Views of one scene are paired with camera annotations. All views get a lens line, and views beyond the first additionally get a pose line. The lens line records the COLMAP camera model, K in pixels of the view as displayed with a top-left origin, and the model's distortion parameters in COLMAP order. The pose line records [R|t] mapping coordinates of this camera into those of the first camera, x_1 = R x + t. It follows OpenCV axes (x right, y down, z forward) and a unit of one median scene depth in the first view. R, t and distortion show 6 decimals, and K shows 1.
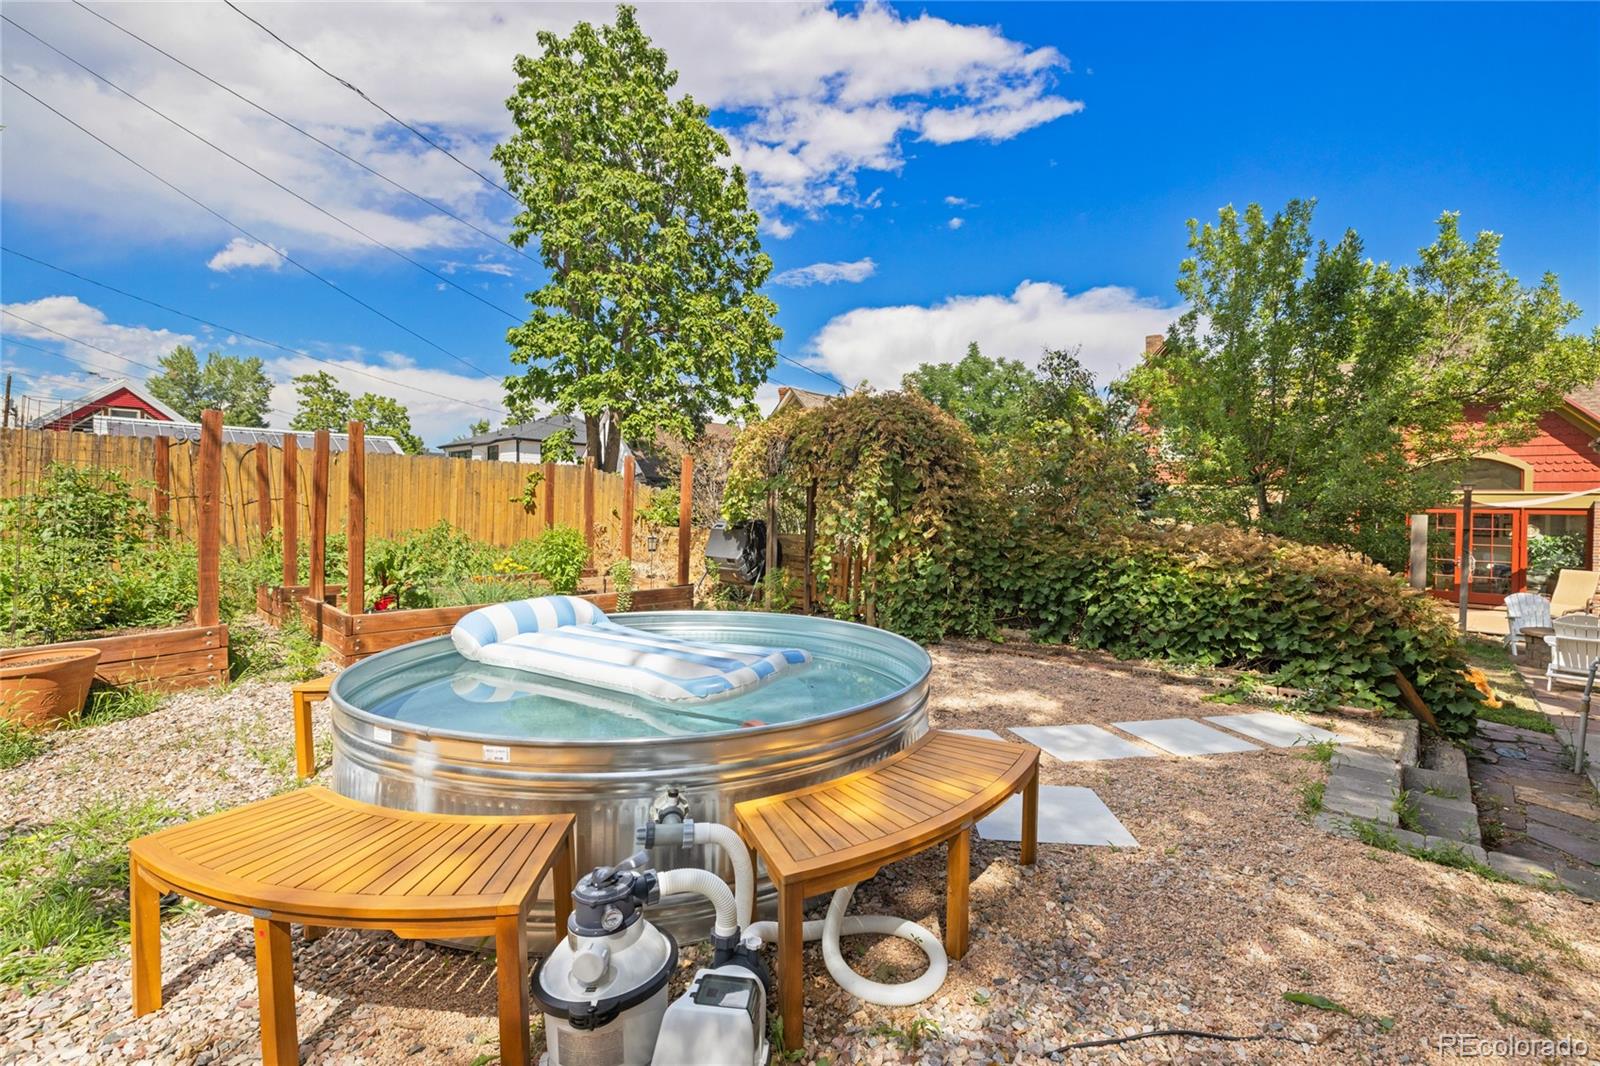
lens RADIAL K [[671.9, 0, 800.0], [0, 671.9, 533.0], [0, 0, 1]] dist [-0.001105, -0.000183]
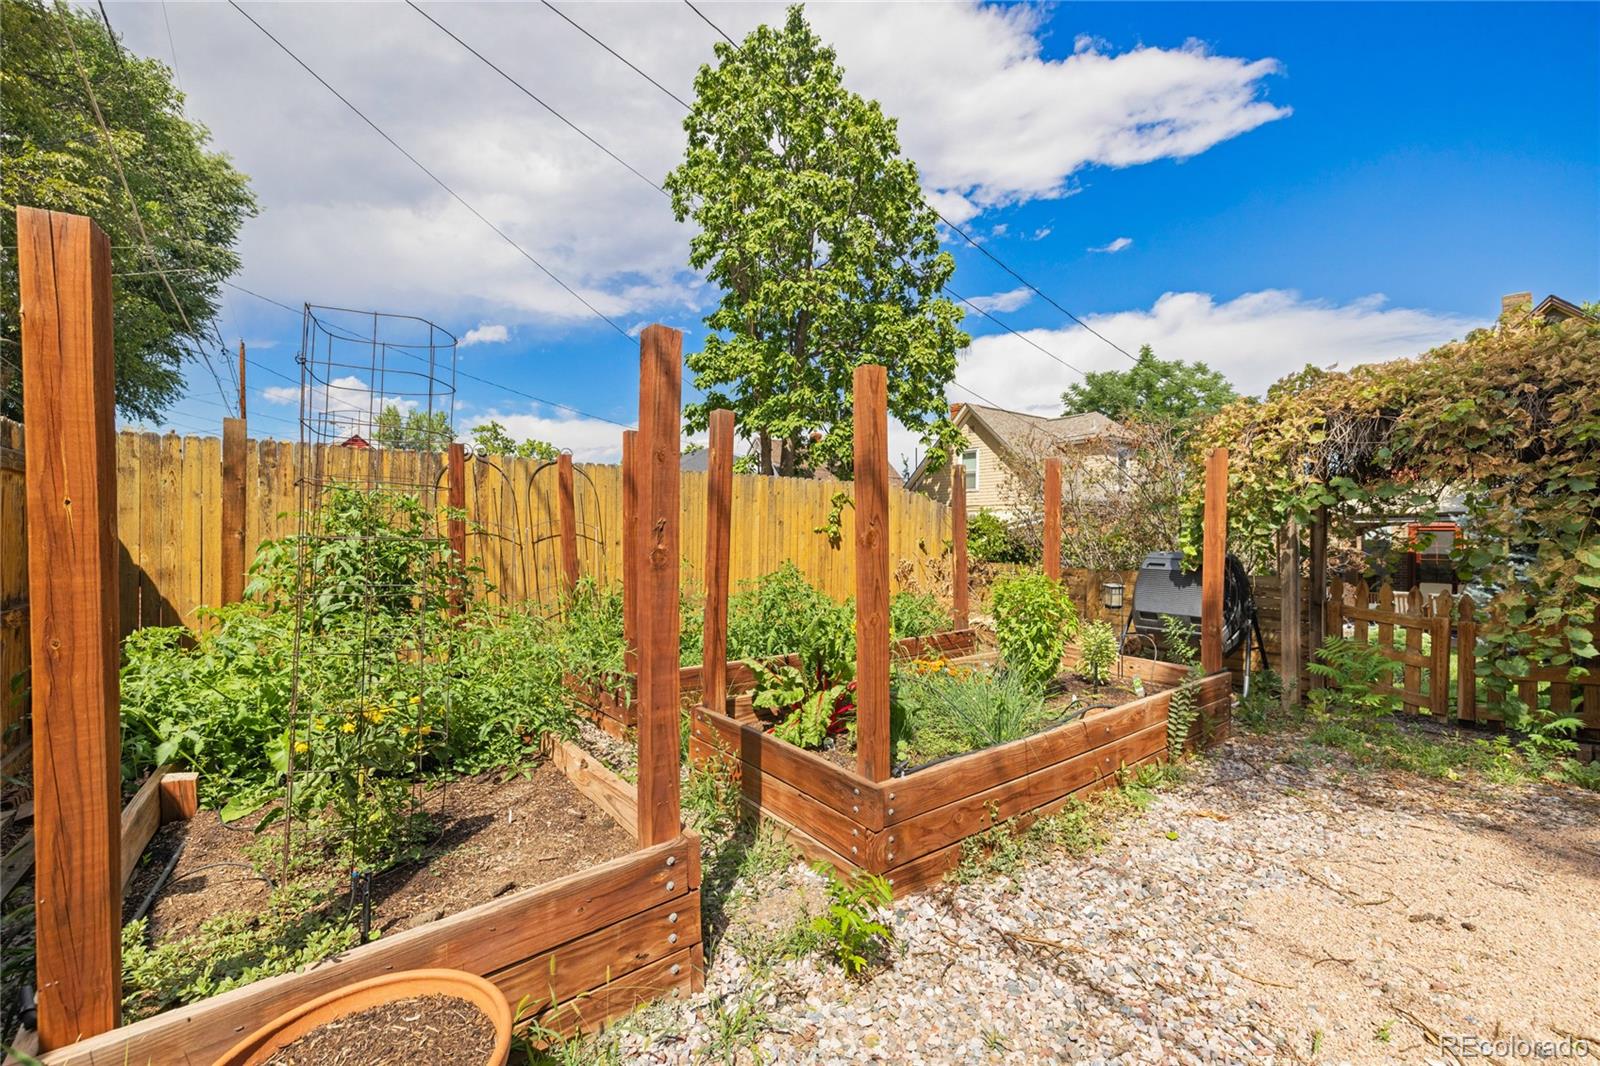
lens RADIAL K [[676.9, 0, 768.3], [0, 676.9, 554.3], [0, 0, 1]] dist [-0.000194, -0.000058]
pose [[0.972913, -0.010865, -0.230917, -0.110183], [0.008214, 0.999889, -0.012441, -0.005062], [0.231027, 0.010207, 0.972894, 0.092584]]
